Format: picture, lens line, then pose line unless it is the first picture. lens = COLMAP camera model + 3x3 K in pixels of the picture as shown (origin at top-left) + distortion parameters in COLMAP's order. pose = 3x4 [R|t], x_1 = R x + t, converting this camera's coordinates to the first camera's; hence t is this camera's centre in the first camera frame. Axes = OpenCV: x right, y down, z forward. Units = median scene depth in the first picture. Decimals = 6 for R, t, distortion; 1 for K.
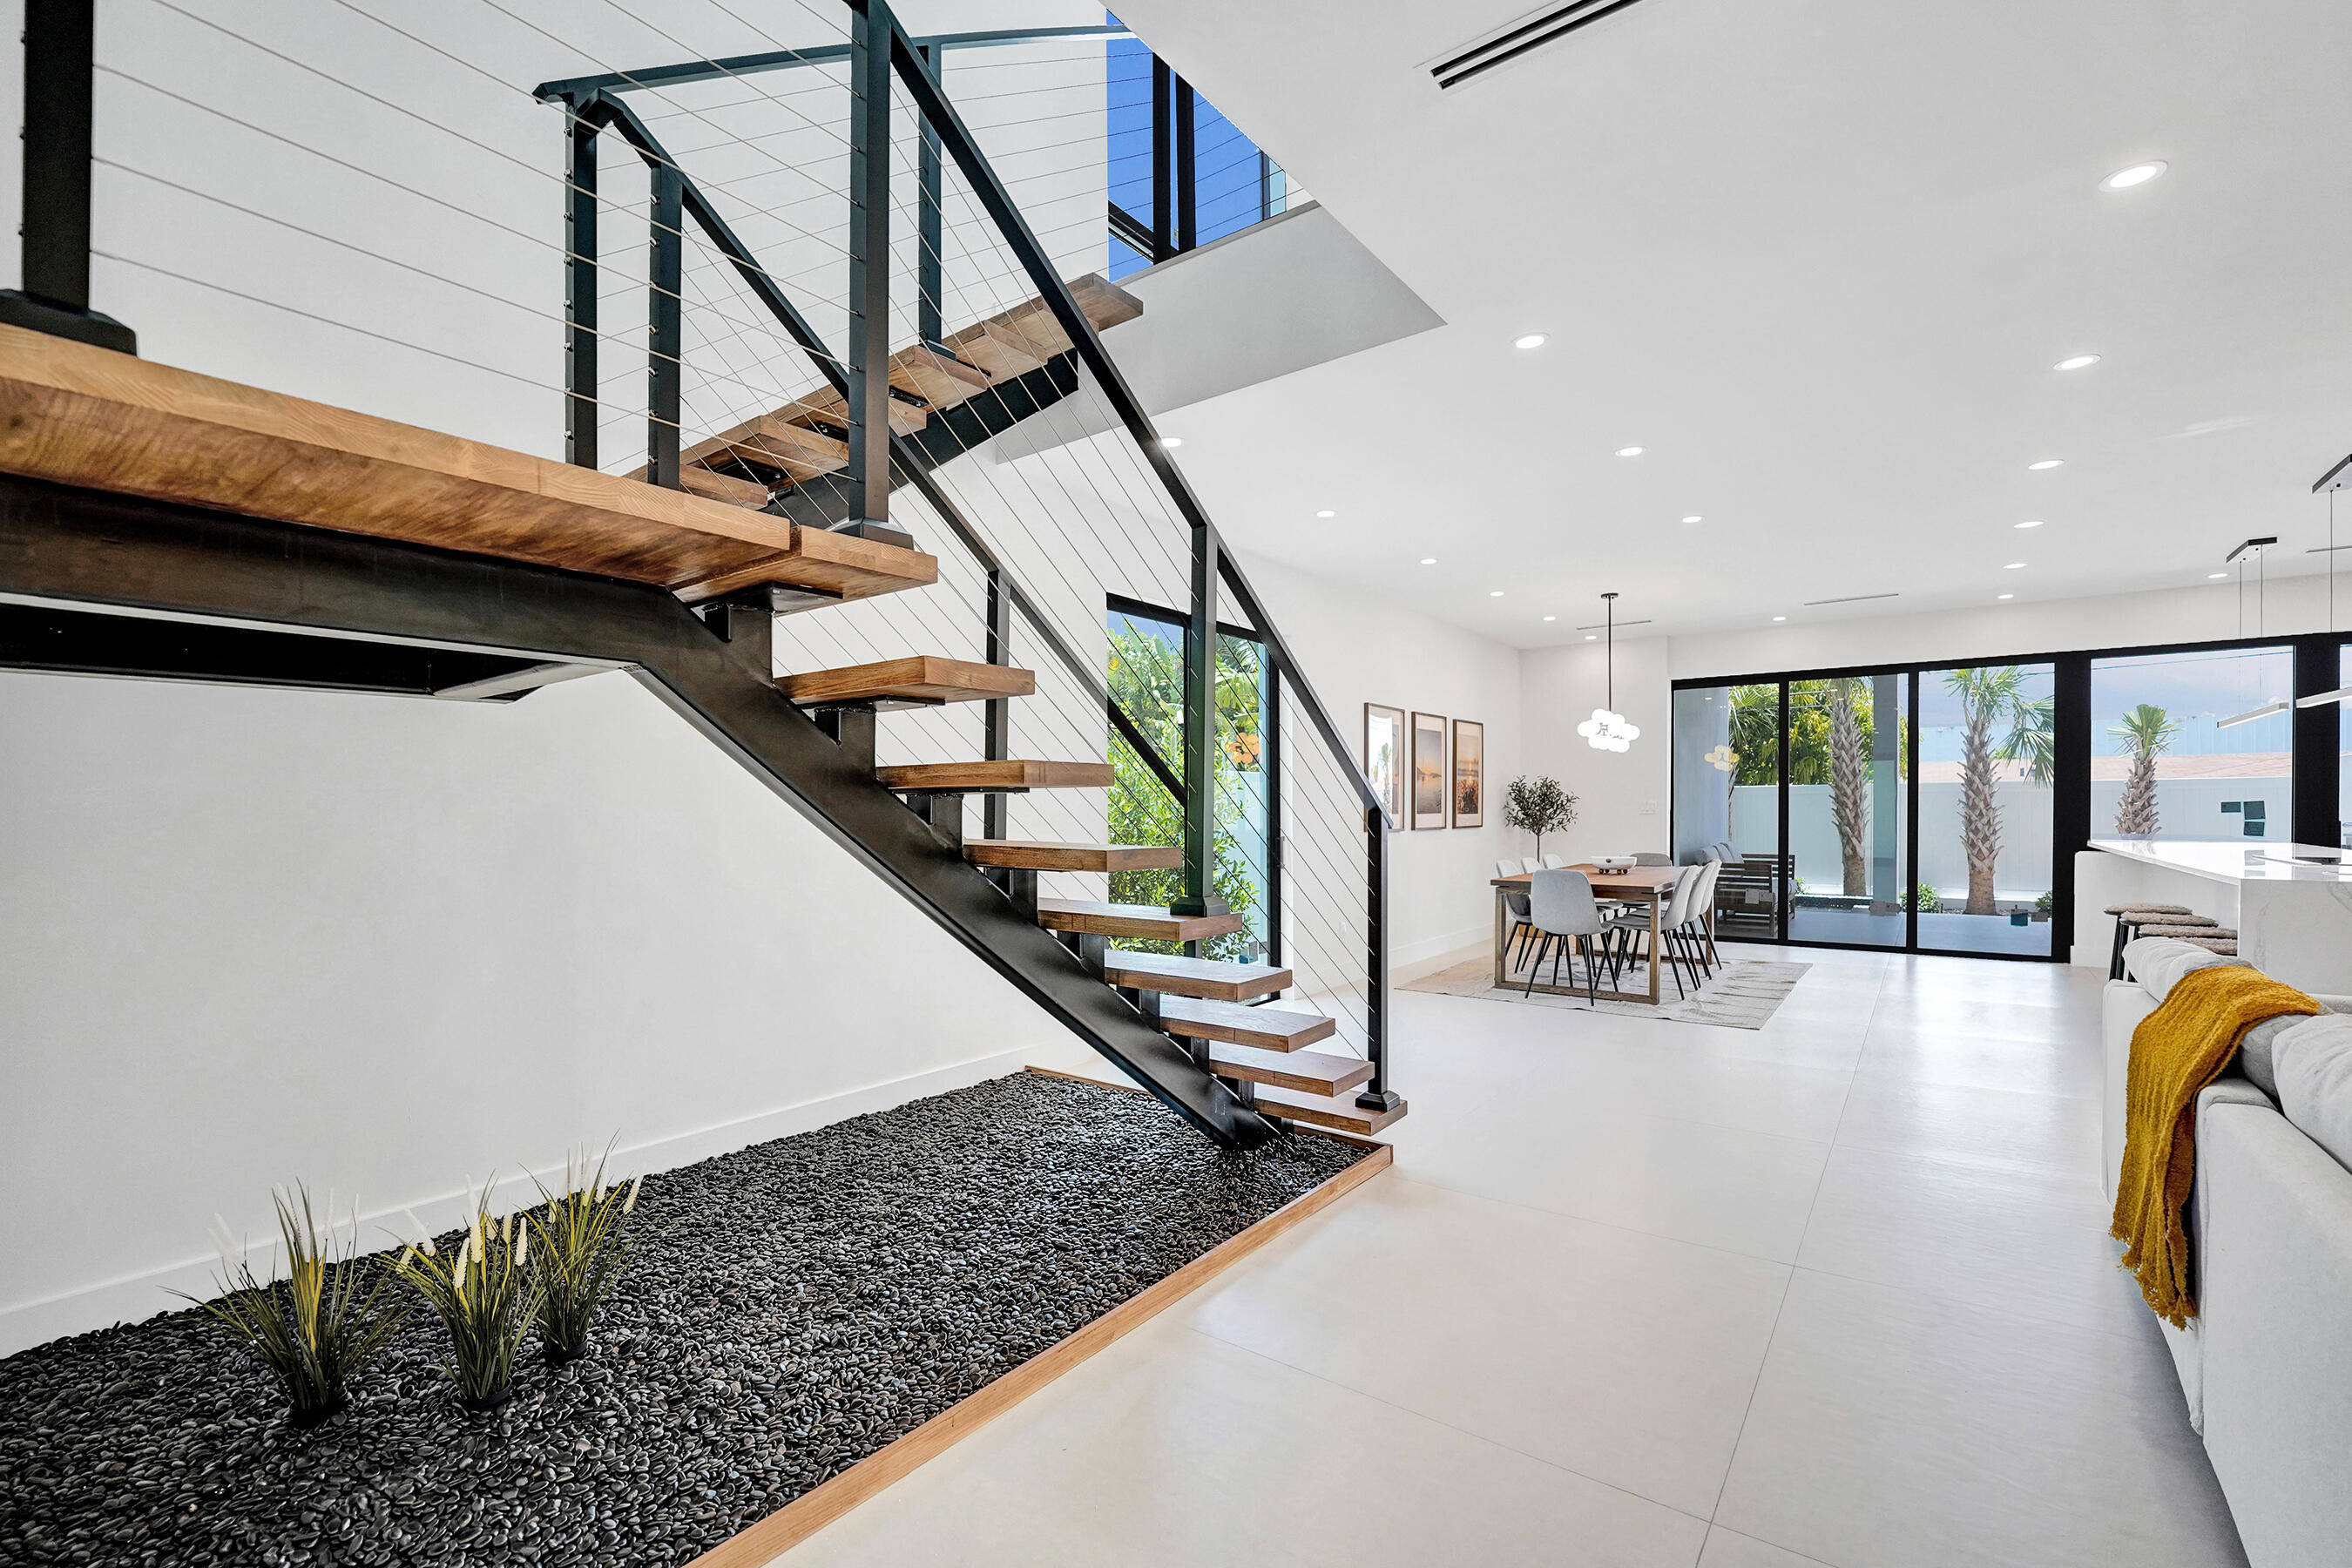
lens RADIAL K [[1015.7, 0, 1168.1], [0, 1015.7, 826.1], [0, 0, 1]] dist [-0.018619, 0.000273]
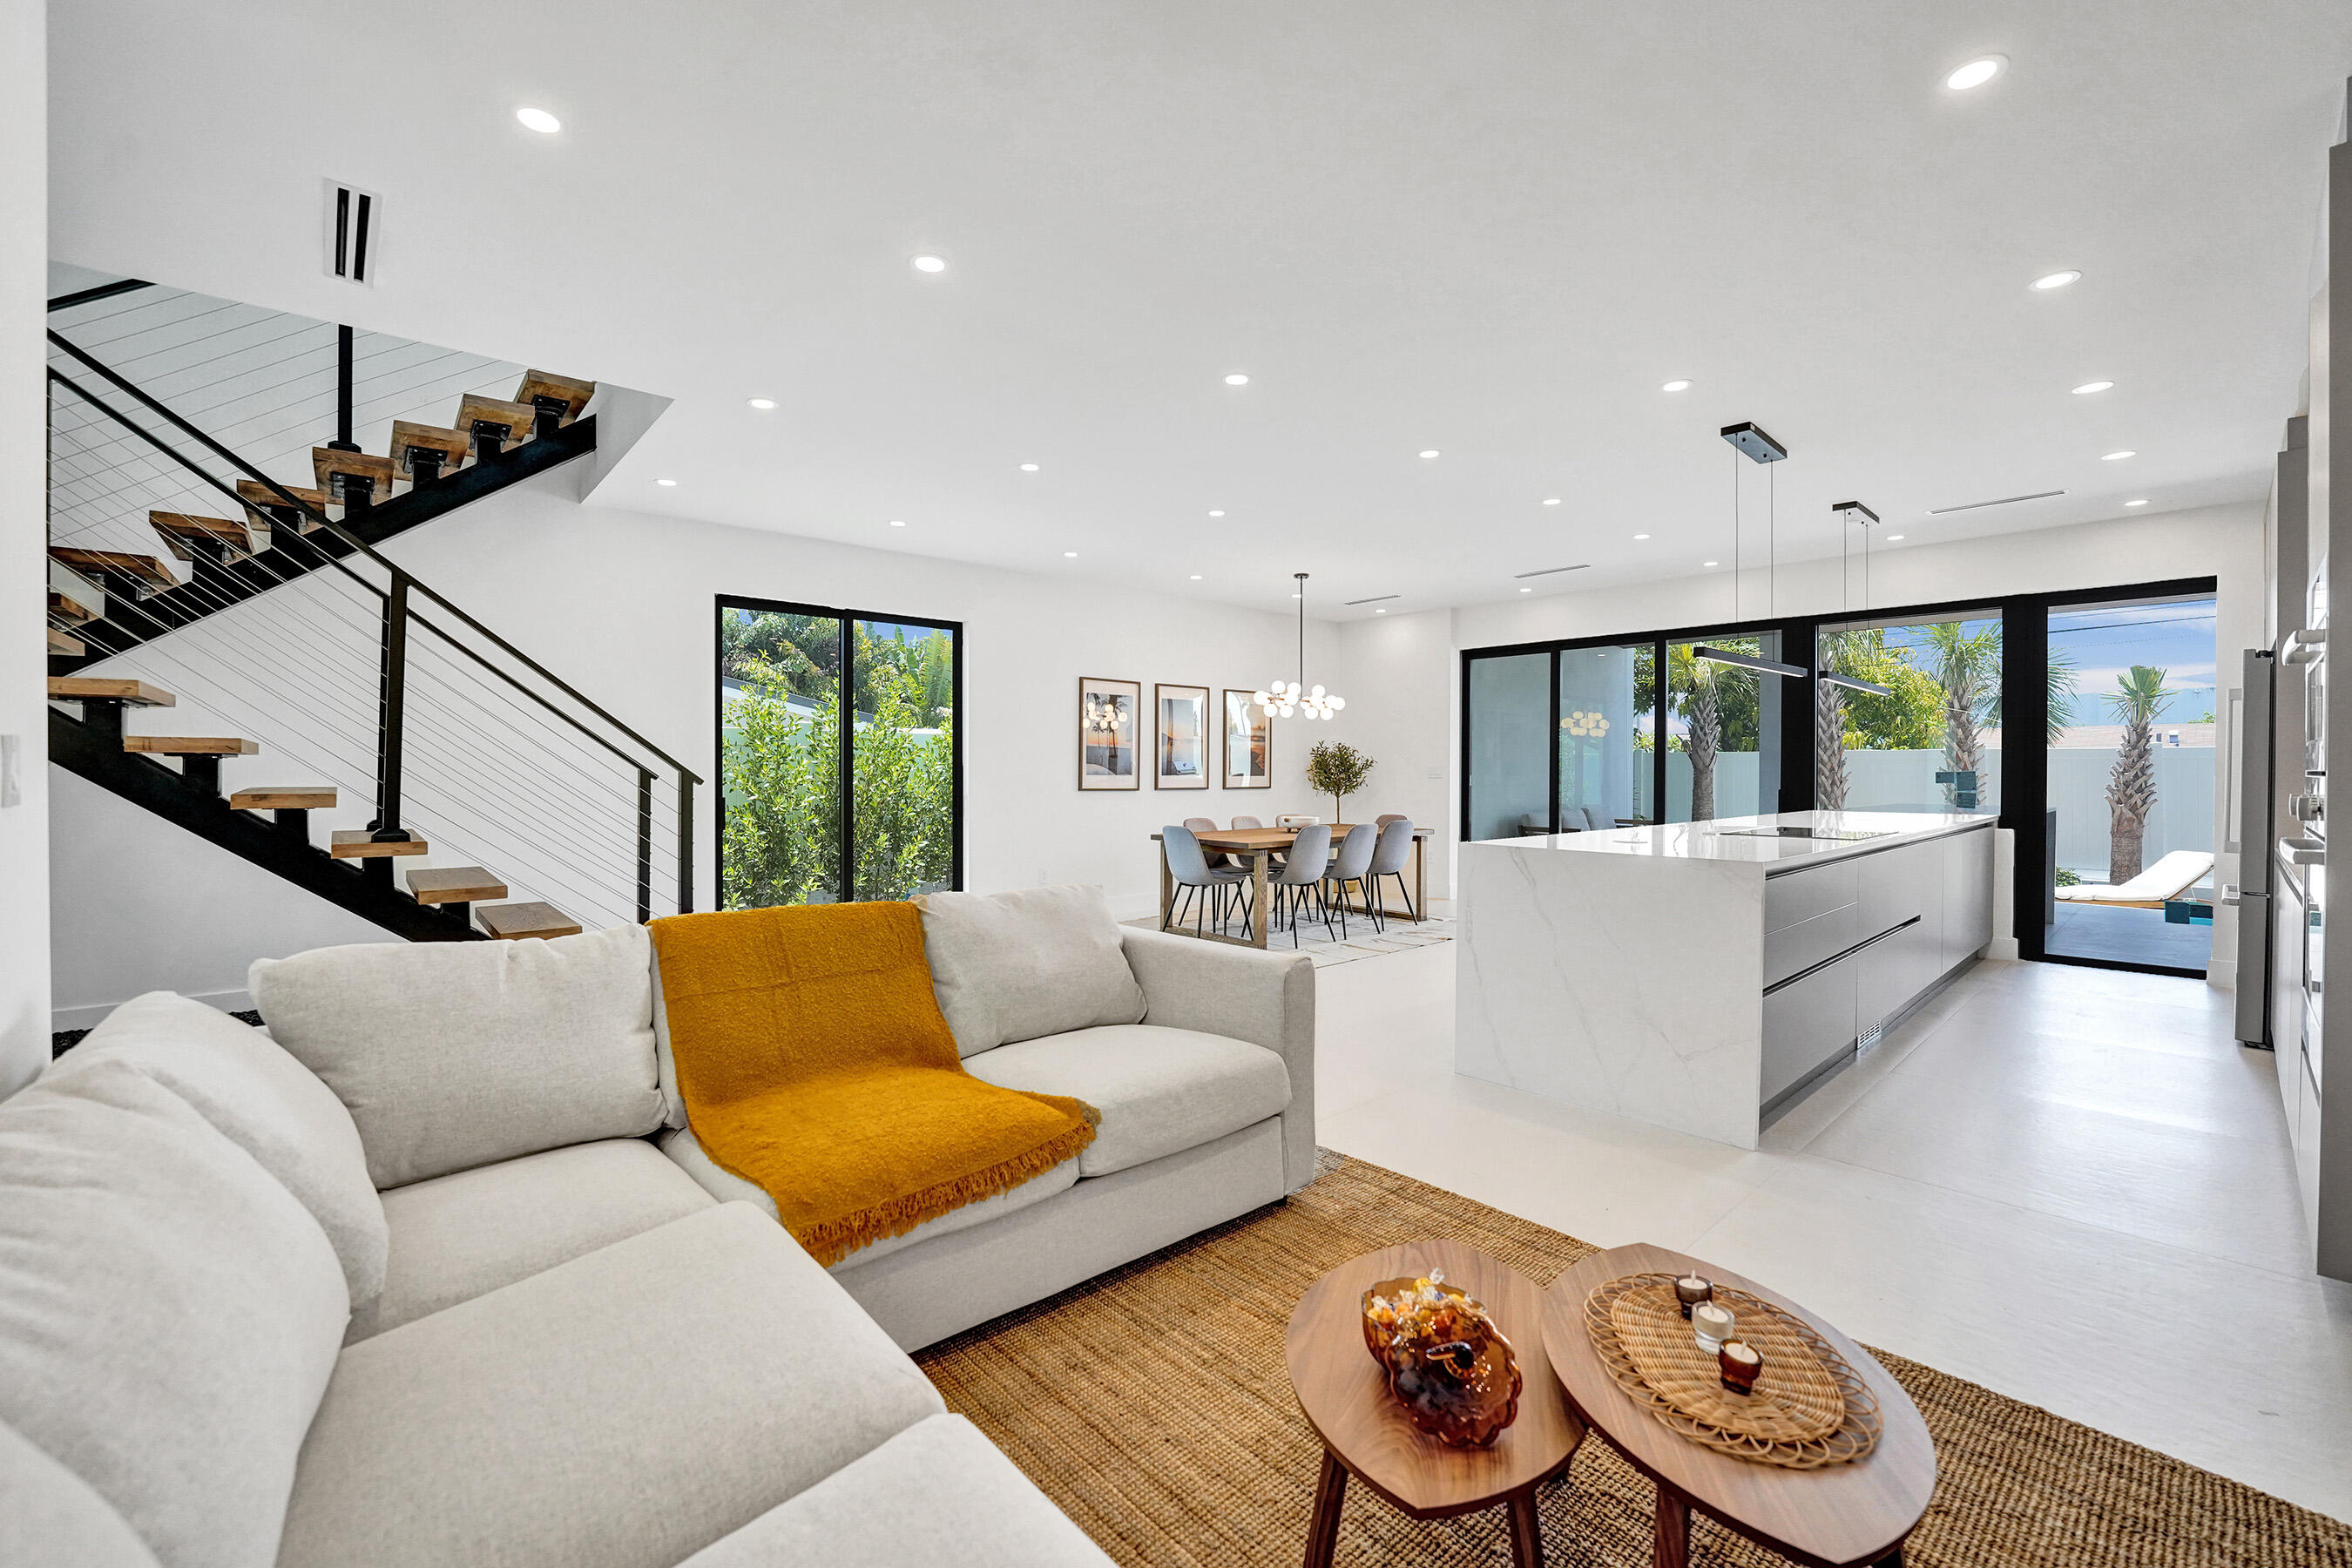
lens RADIAL K [[962.9, 0, 1176.0], [0, 962.9, 784.0], [0, 0, 1]] dist [-0.001172, 0.000058]
pose [[0.982703, 0.012994, -0.184733, 0.397202], [-0.013243, 0.999912, -0.000113, -0.002595], [0.184715, 0.002558, 0.982789, -0.030161]]
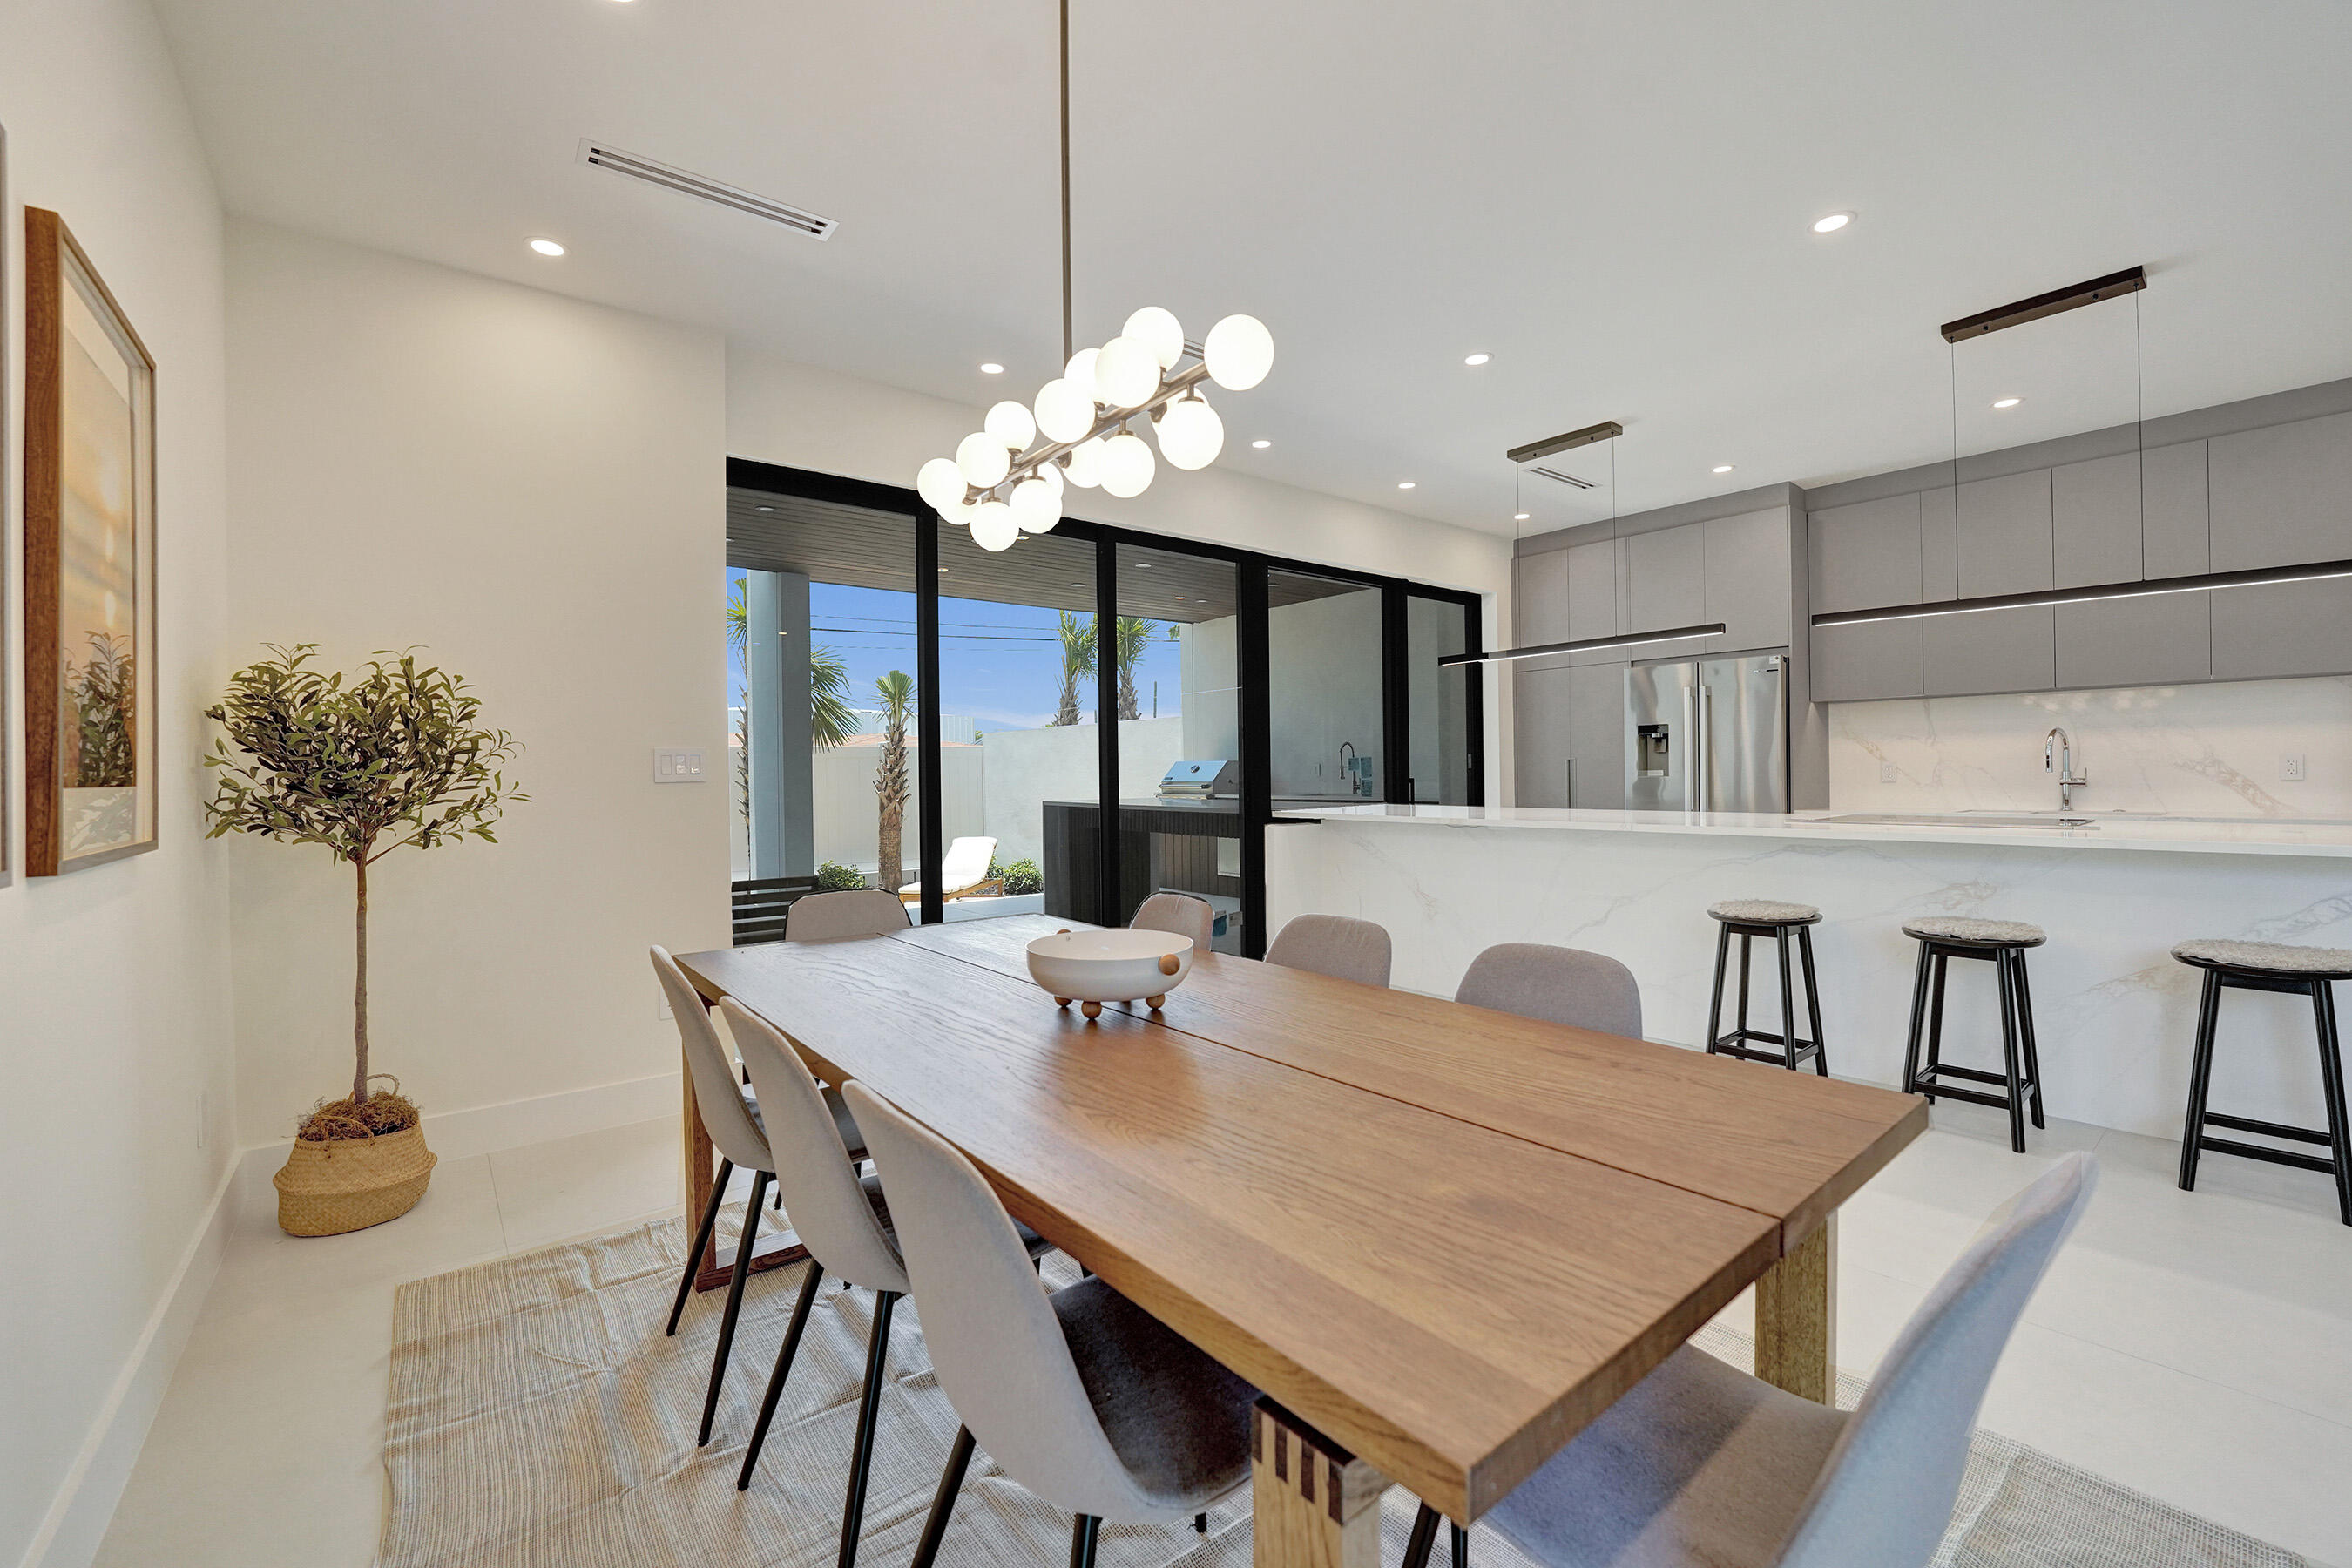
lens RADIAL K [[969.1, 0, 1170.1], [0, 969.1, 780.0], [0, 0, 1]] dist [-0.020234, 0.000700]
pose [[0.231605, -0.006099, 0.972791, 0.163242], [0.029647, 0.999560, -0.000792, -0.007513], [-0.972358, 0.029023, 0.231684, 0.736157]]
